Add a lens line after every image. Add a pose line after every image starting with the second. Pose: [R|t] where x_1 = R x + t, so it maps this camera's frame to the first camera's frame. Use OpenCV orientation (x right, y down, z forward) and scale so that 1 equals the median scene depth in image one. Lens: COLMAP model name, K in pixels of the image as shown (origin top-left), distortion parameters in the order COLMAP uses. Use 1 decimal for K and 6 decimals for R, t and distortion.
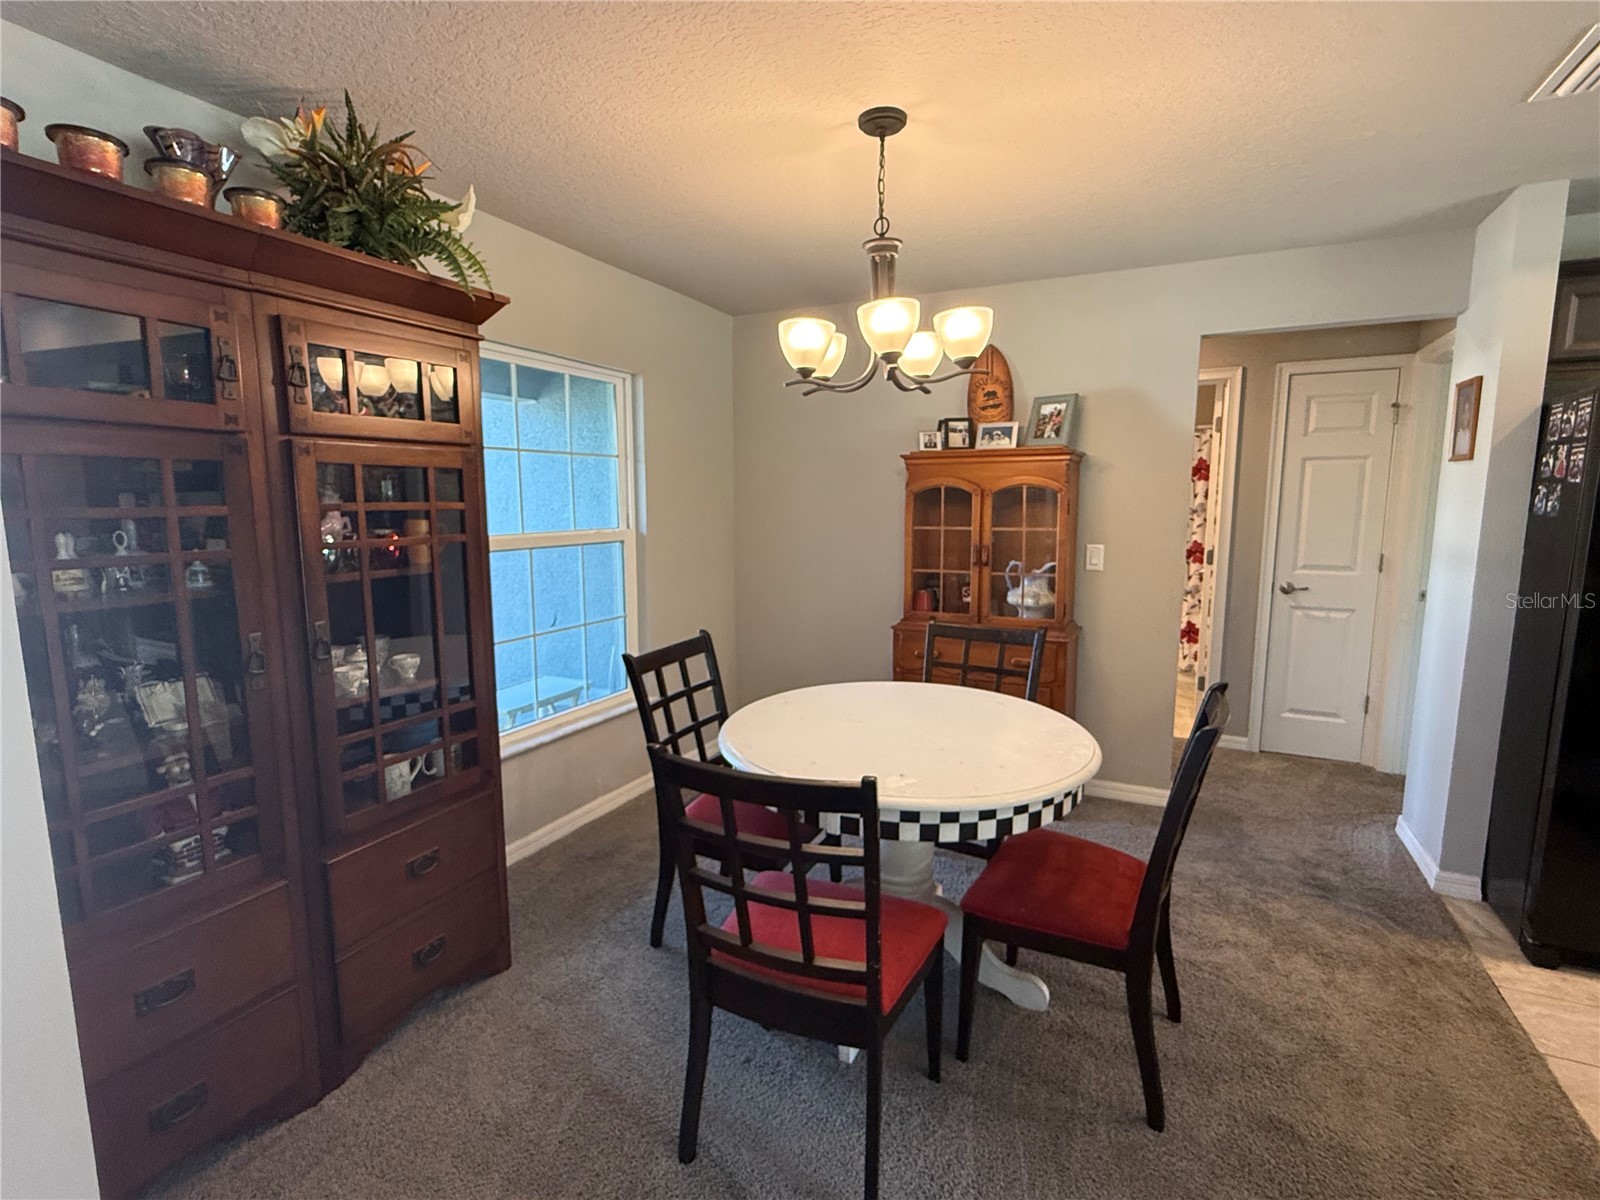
lens RADIAL K [[773.9, 0, 800.0], [0, 773.9, 600.0], [0, 0, 1]] dist [0.002715, -0.000101]
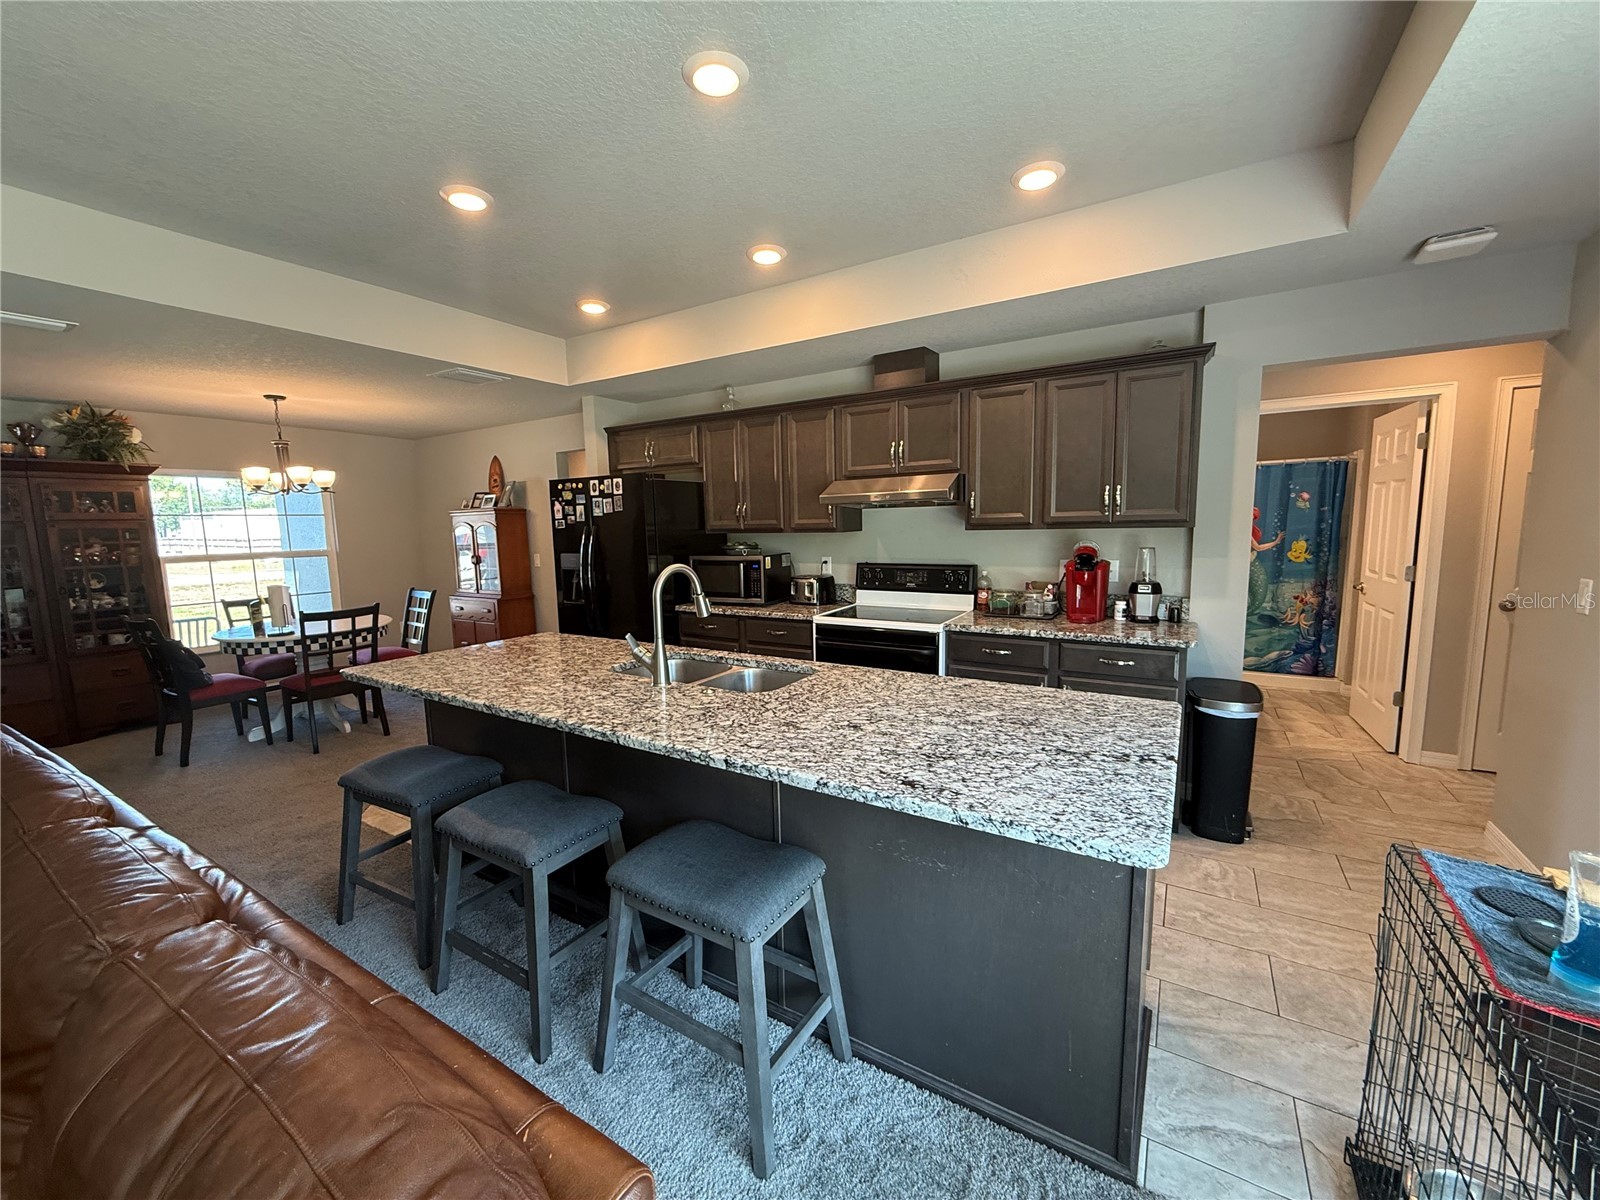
lens RADIAL K [[631.2, 0, 800.0], [0, 631.2, 600.0], [0, 0, 1]] dist [-0.009556, 0.000020]
pose [[0.994727, -0.003899, -0.102480, 2.094652], [0.002640, 0.999920, -0.012409, 0.116049], [0.102521, 0.012073, 0.994658, -0.944293]]
